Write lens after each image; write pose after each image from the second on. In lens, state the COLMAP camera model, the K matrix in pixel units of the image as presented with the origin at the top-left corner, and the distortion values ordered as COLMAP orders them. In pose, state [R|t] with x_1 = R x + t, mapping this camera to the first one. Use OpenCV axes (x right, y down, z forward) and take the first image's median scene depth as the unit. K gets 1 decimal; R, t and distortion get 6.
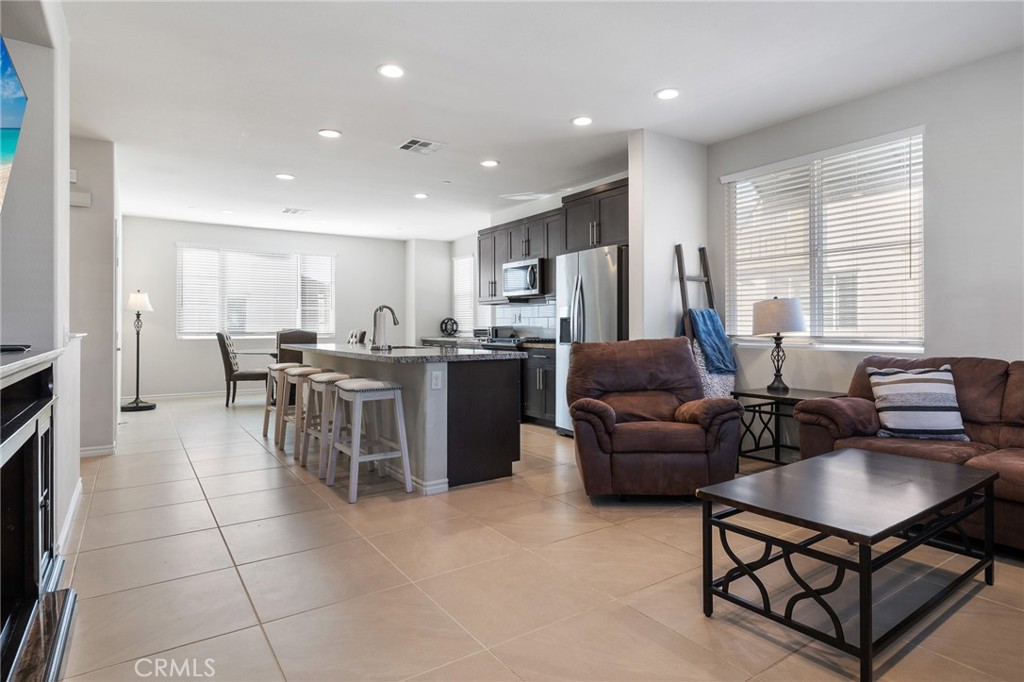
lens RADIAL K [[566.9, 0, 515.2], [0, 566.9, 340.0], [0, 0, 1]] dist [0.027461, 0.000624]
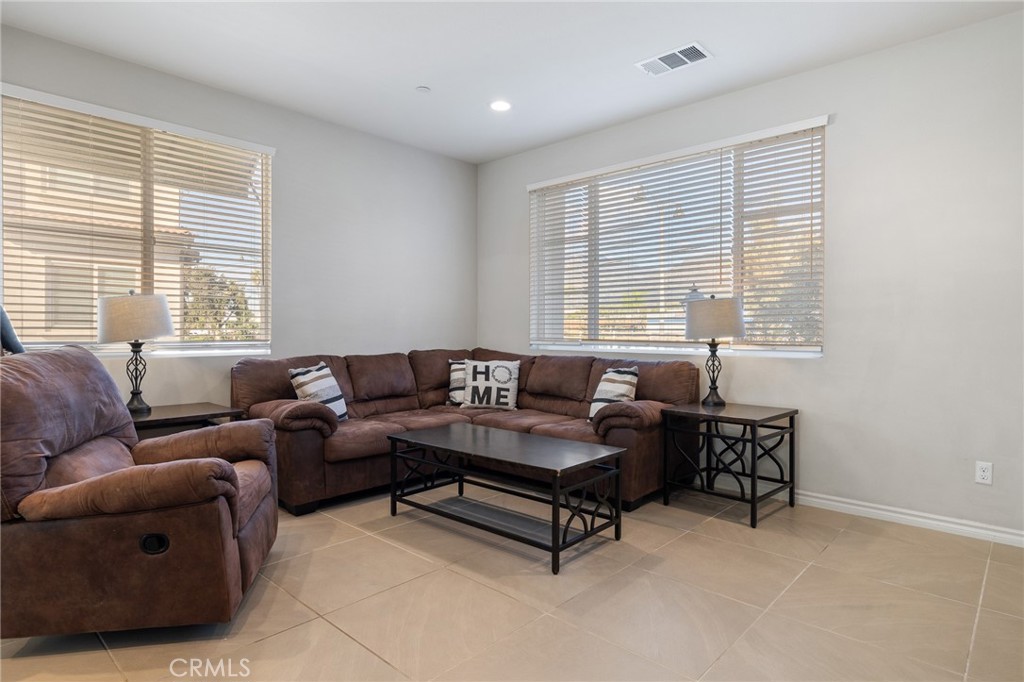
lens RADIAL K [[566.9, 0, 515.1], [0, 566.9, 343.1], [0, 0, 1]] dist [0.027461, 0.000624]
pose [[-0.221283, -0.018970, 0.975025, -0.396527], [0.019009, 0.999537, 0.023761, -0.013566], [-0.975024, 0.023792, -0.220820, 0.668403]]
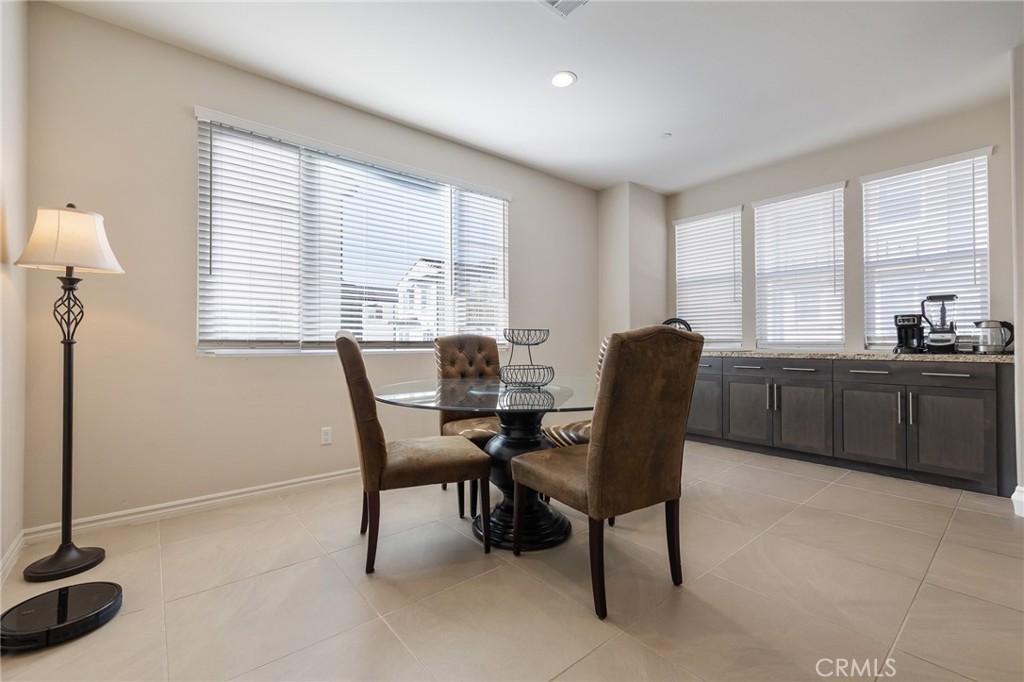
lens RADIAL K [[442.5, 0, 512.4], [0, 442.5, 341.6], [0, 0, 1]] dist [0.010089, 0.000066]
pose [[0.994159, -0.000585, 0.107924, -0.798140], [0.003725, 0.999576, -0.028894, -0.006470], [-0.107861, 0.029127, 0.993739, 1.319912]]
